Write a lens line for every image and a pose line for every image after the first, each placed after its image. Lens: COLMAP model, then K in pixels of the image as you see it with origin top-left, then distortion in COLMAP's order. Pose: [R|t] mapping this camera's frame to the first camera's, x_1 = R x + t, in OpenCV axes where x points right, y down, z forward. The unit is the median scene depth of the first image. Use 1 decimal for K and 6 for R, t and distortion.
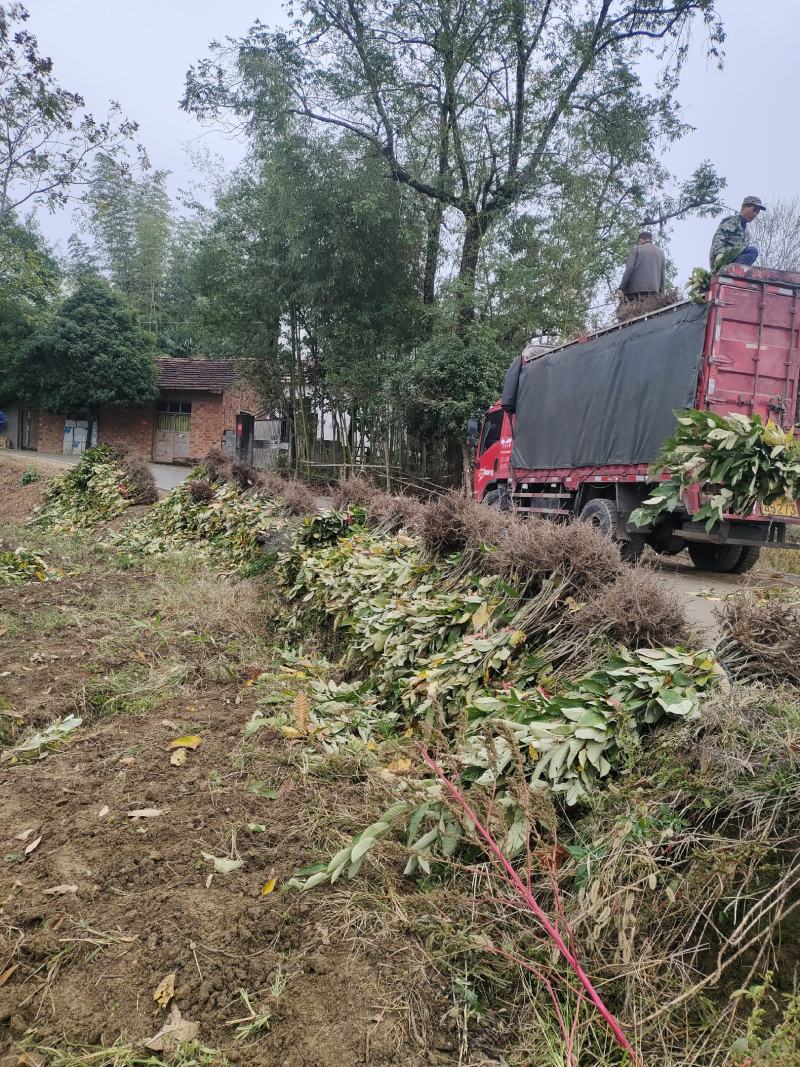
lens RADIAL K [[853.2, 0, 400.0], [0, 853.2, 533.5], [0, 0, 1]] dist [0.000428, 0.446108]
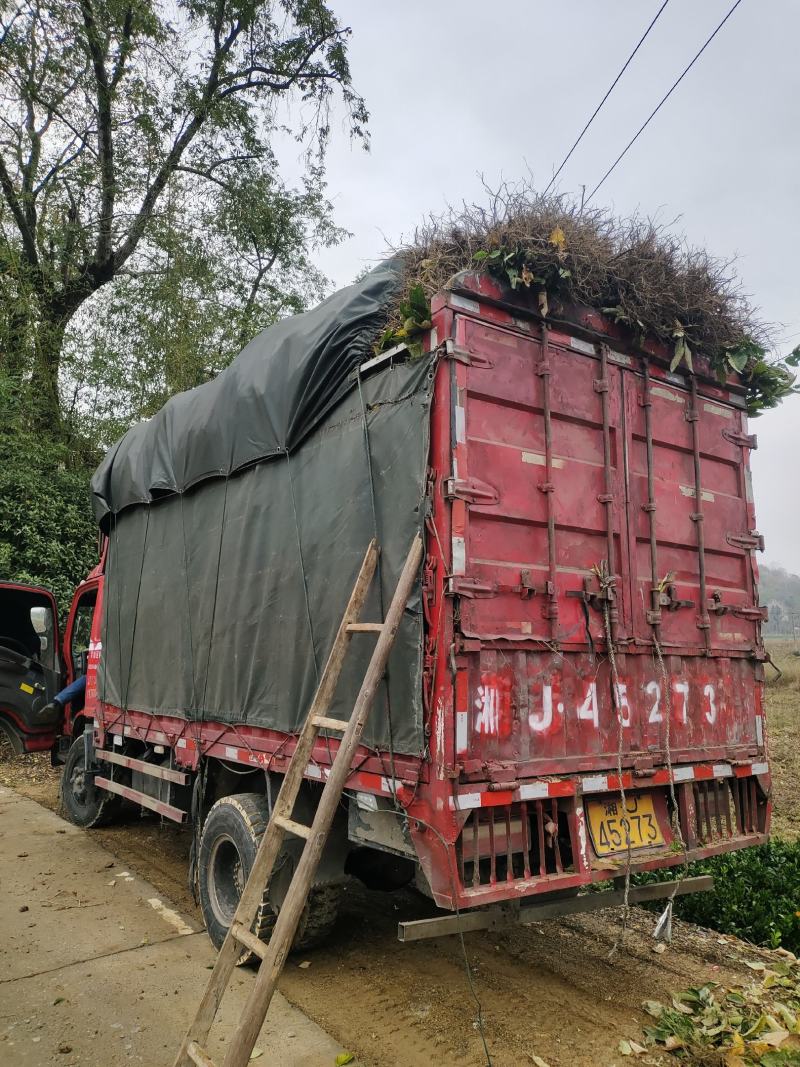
lens RADIAL K [[789.4, 0, 400.0], [0, 789.4, 533.5], [0, 0, 1]] dist [0.037258, -0.033665]
pose [[0.938744, -0.027236, 0.343538, 0.165082], [0.089311, 0.982041, -0.166192, -0.095312], [-0.332842, 0.186693, 0.924317, 0.529233]]
